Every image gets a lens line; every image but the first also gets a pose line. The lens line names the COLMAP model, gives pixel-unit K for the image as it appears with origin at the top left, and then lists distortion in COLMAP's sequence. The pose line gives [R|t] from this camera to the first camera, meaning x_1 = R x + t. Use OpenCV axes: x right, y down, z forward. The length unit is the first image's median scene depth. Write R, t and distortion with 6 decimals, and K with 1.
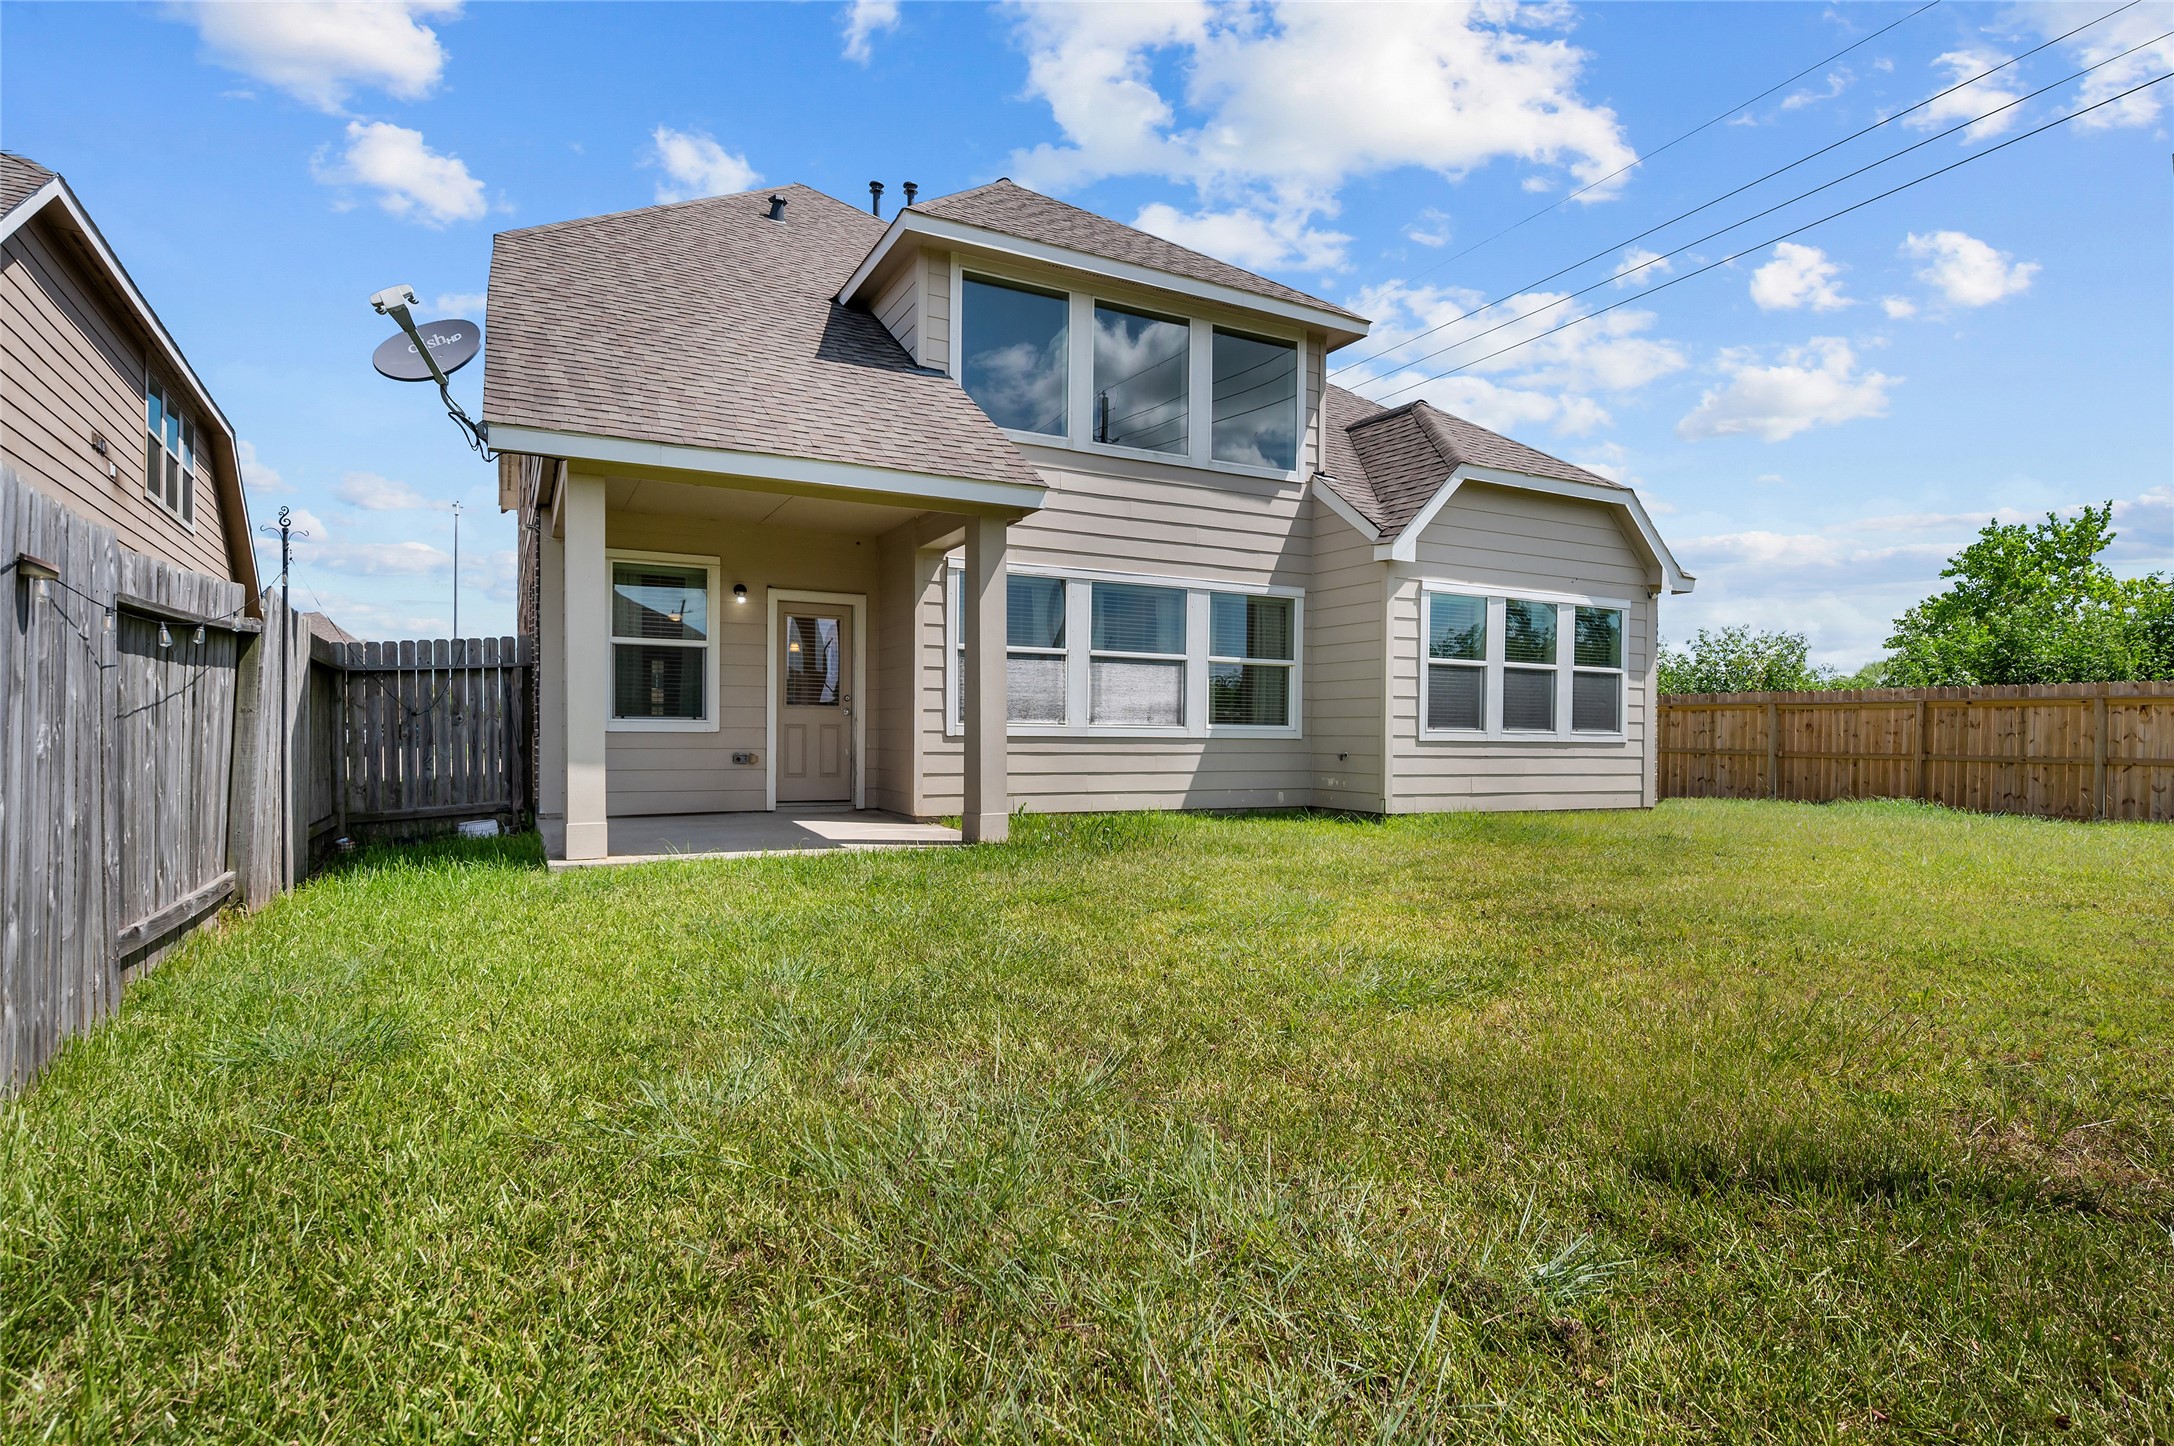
lens RADIAL K [[1116.4, 0, 1087.5], [0, 1116.4, 727.6], [0, 0, 1]] dist [0.000376, -0.000028]
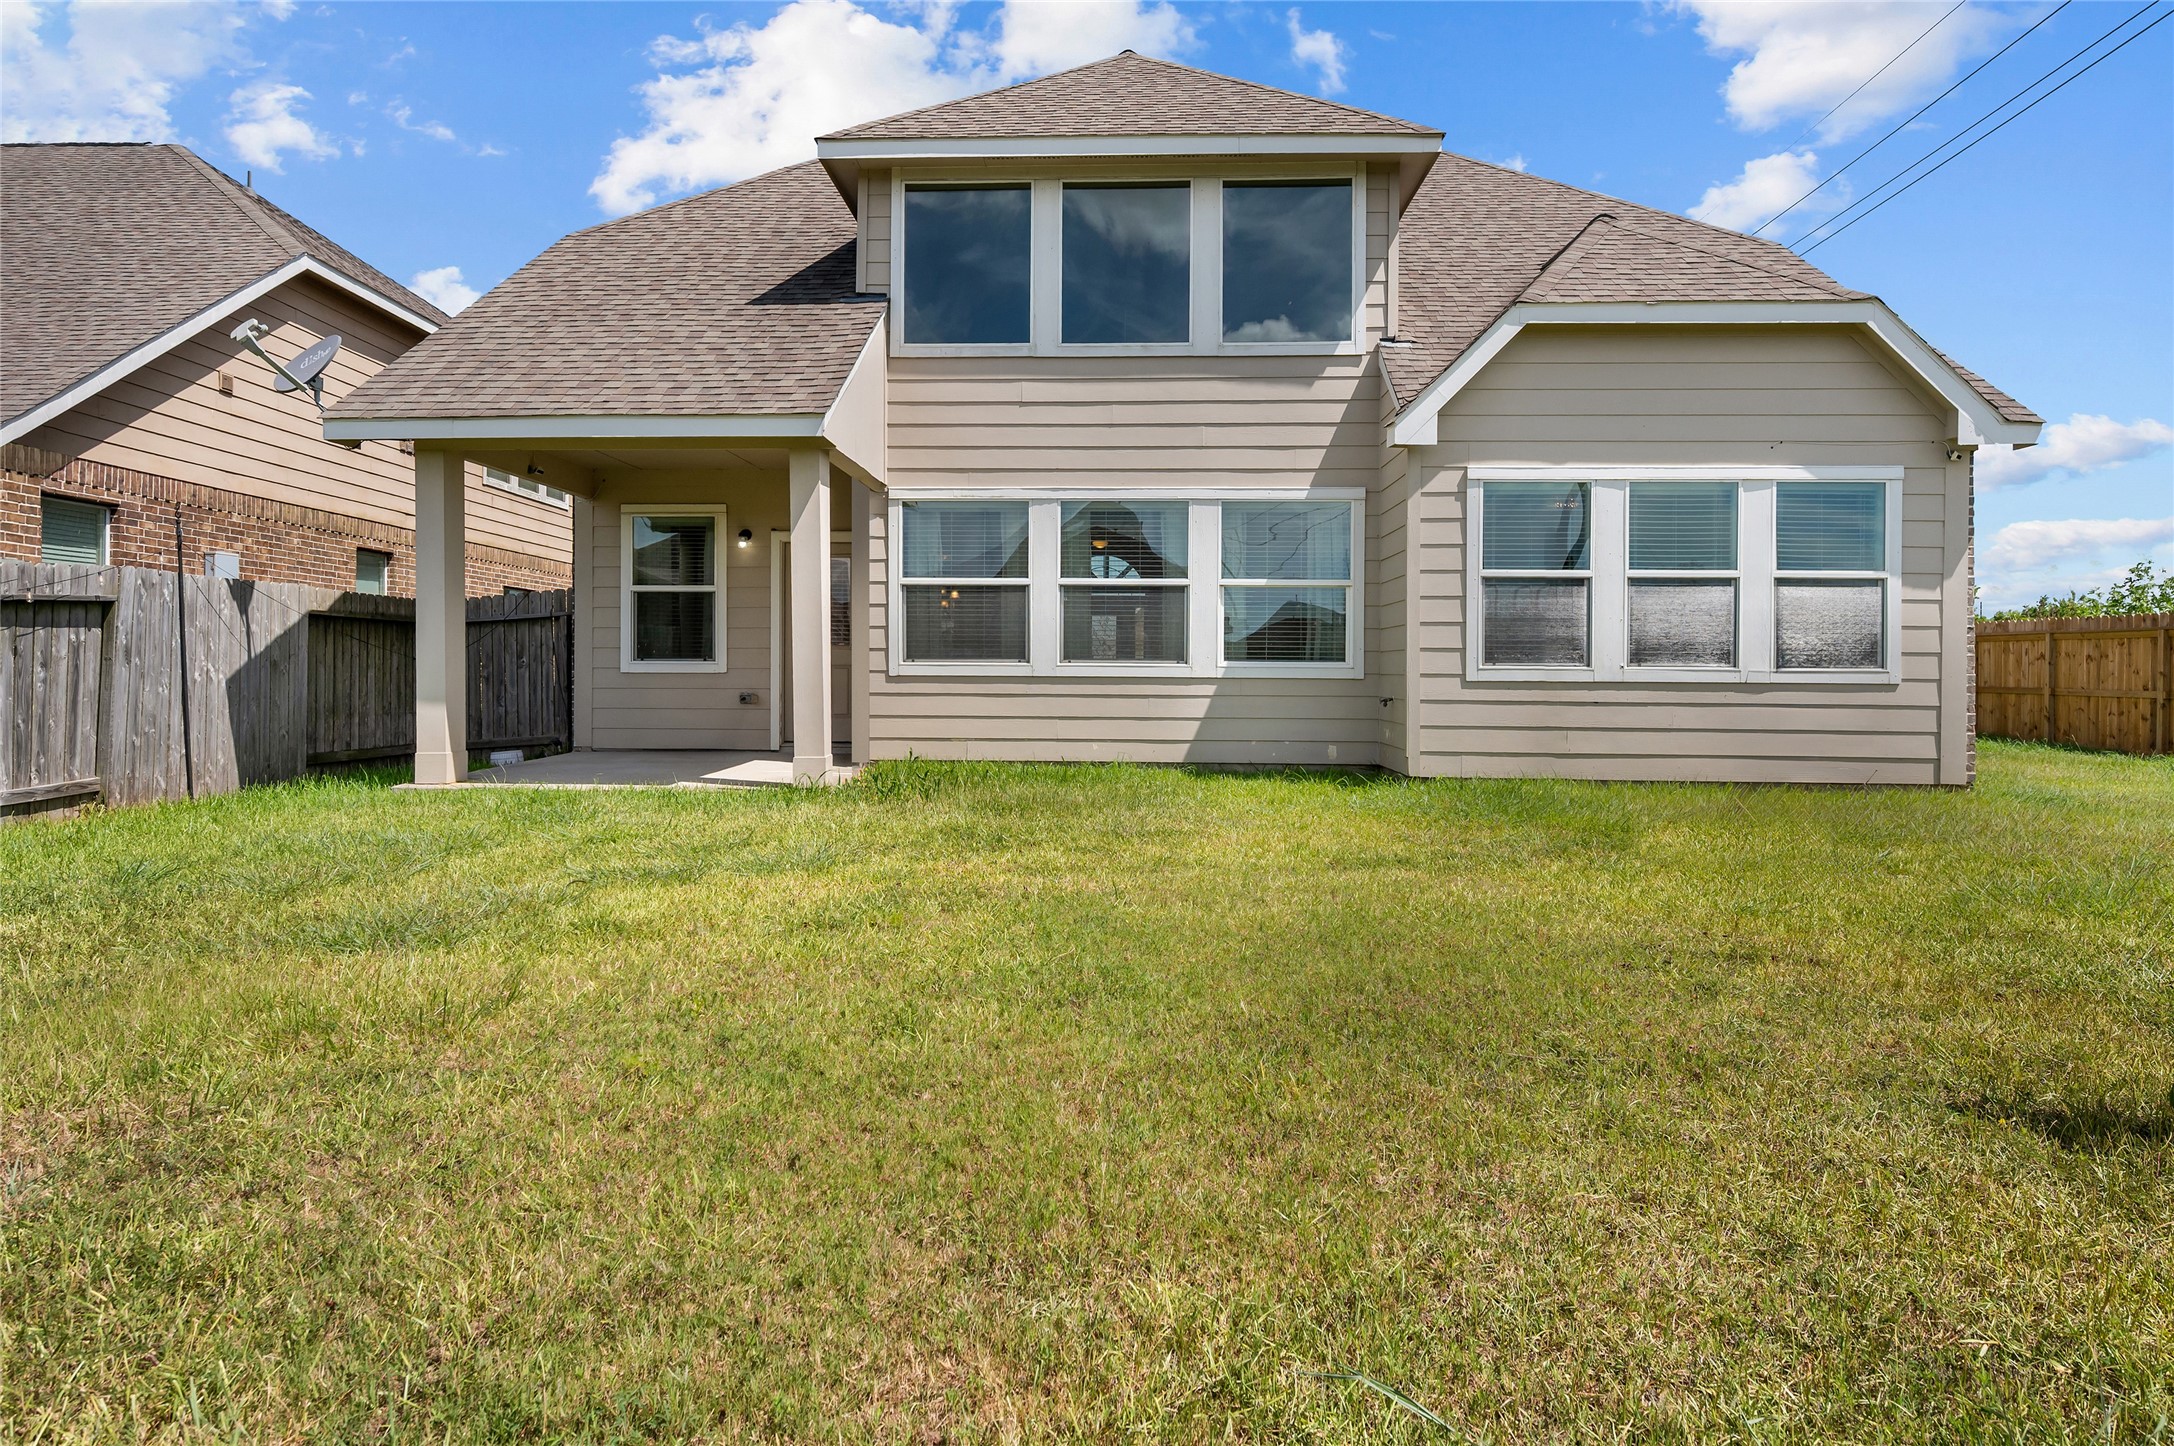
lens RADIAL K [[1268.3, 0, 1079.6], [0, 1268.3, 663.8], [0, 0, 1]] dist [-0.003123, -0.000013]
pose [[0.864489, -0.008441, -0.502581, 0.482898], [0.004980, 0.999954, -0.008229, 0.005987], [0.502627, 0.004611, 0.864491, 0.129628]]
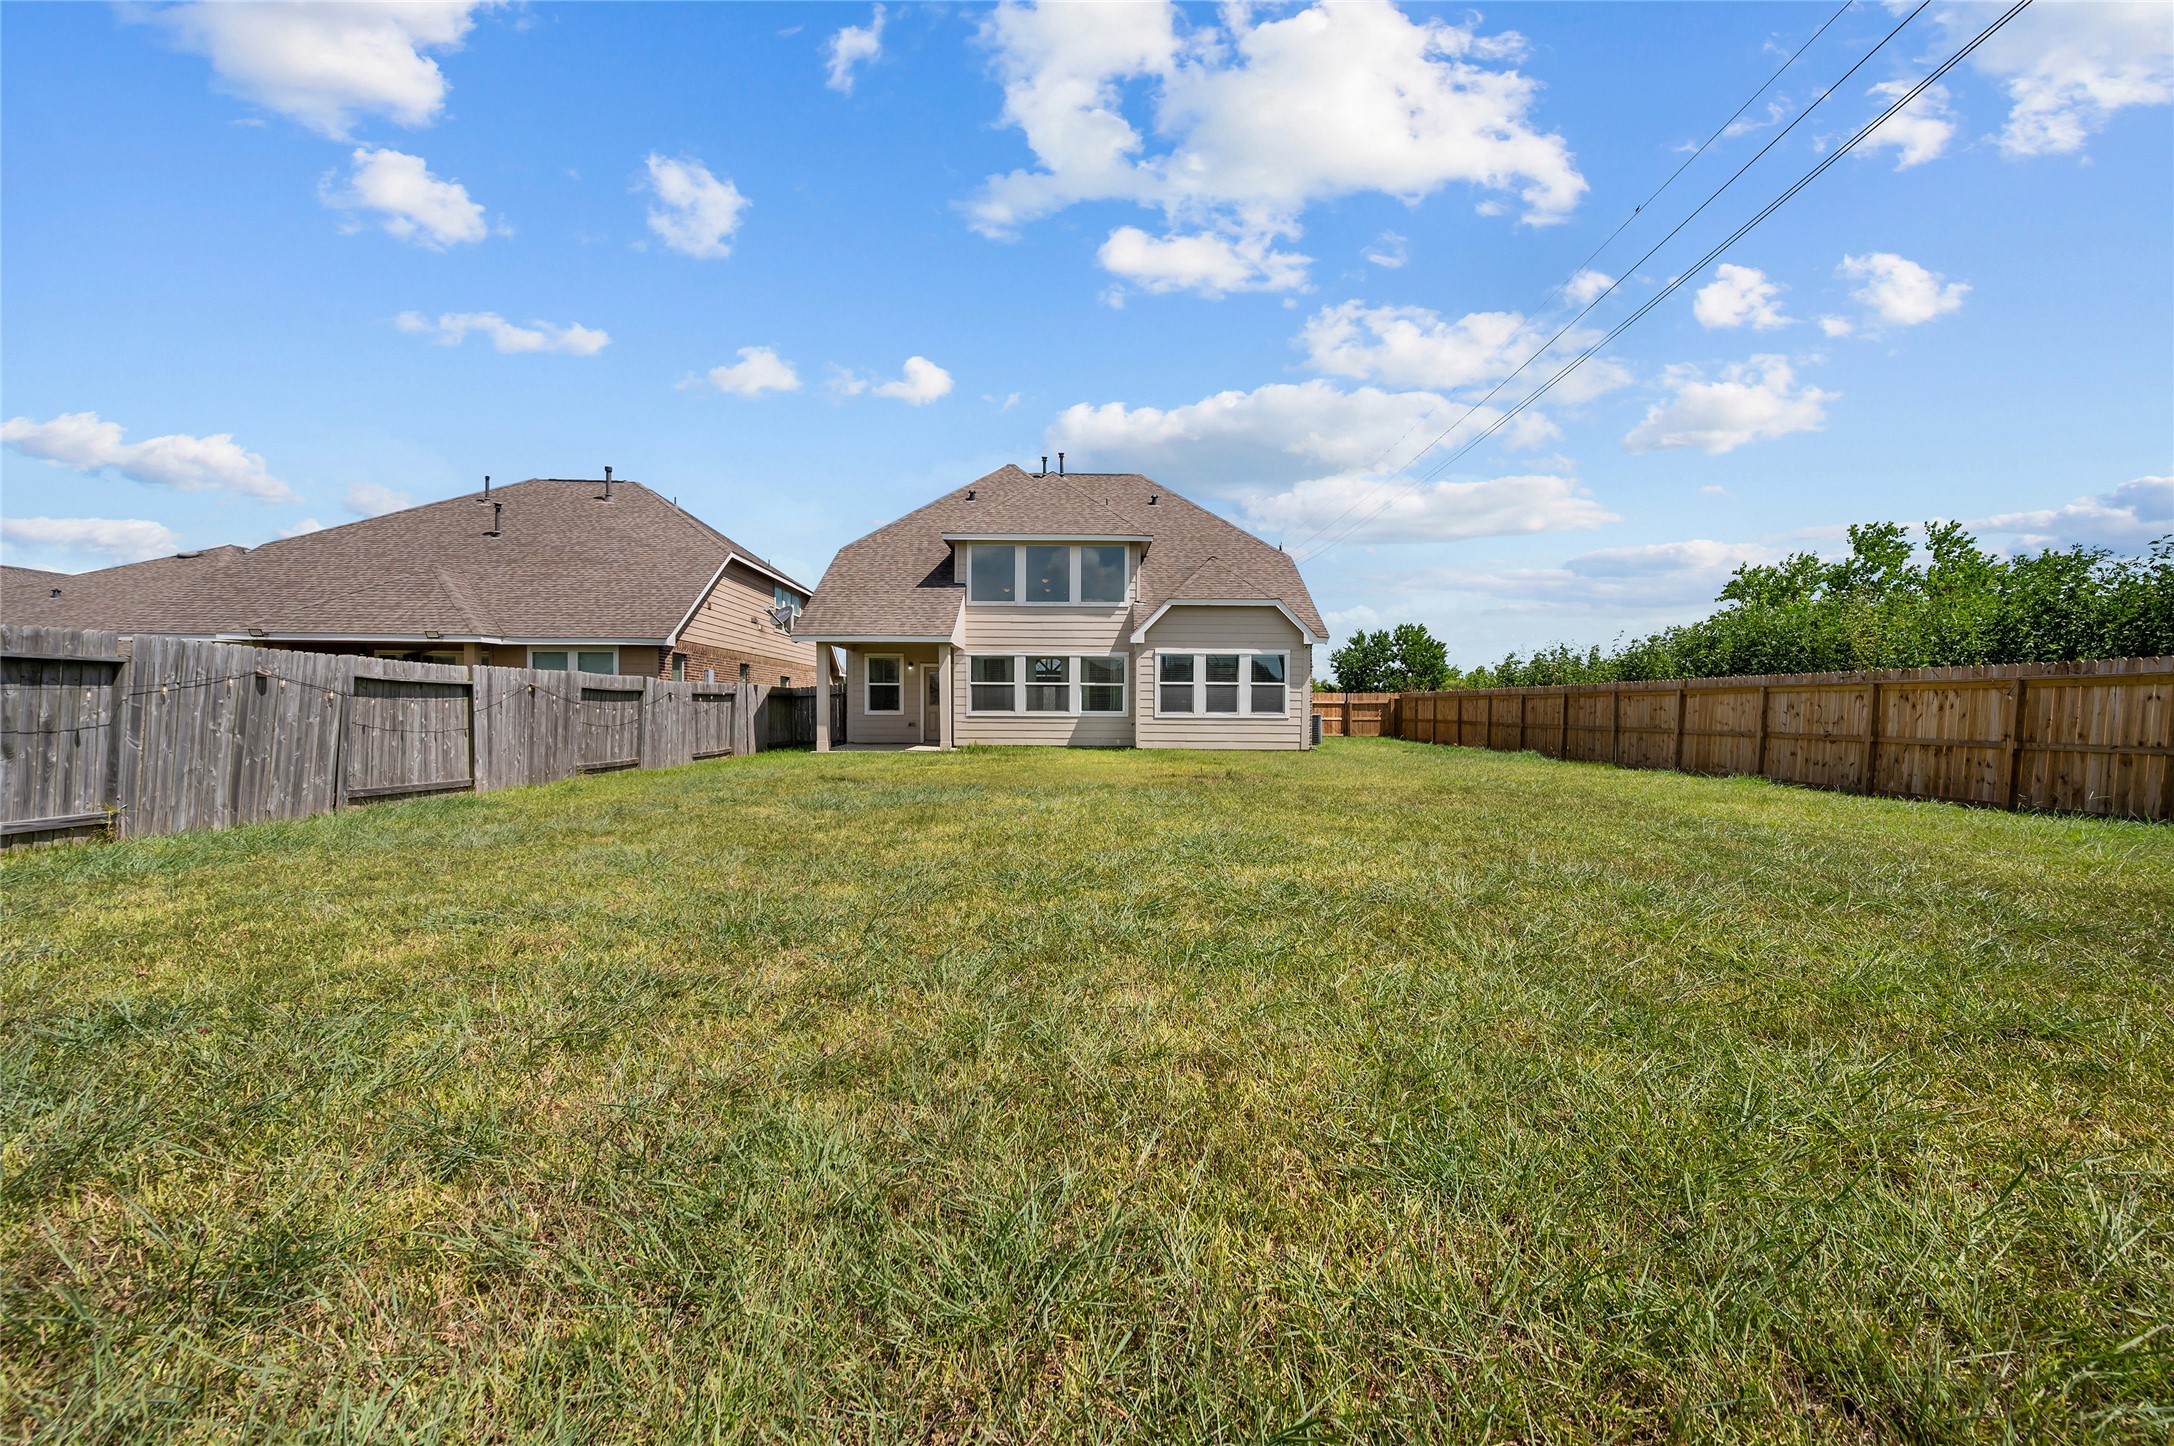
lens RADIAL K [[875.2, 0, 1083.9], [0, 875.2, 718.2], [0, 0, 1]] dist [0.002448, -0.000465]
pose [[0.886480, -0.002988, -0.462757, 0.983623], [0.006474, 0.999961, 0.005944, 0.001465], [0.462721, -0.008265, 0.886465, -0.680855]]
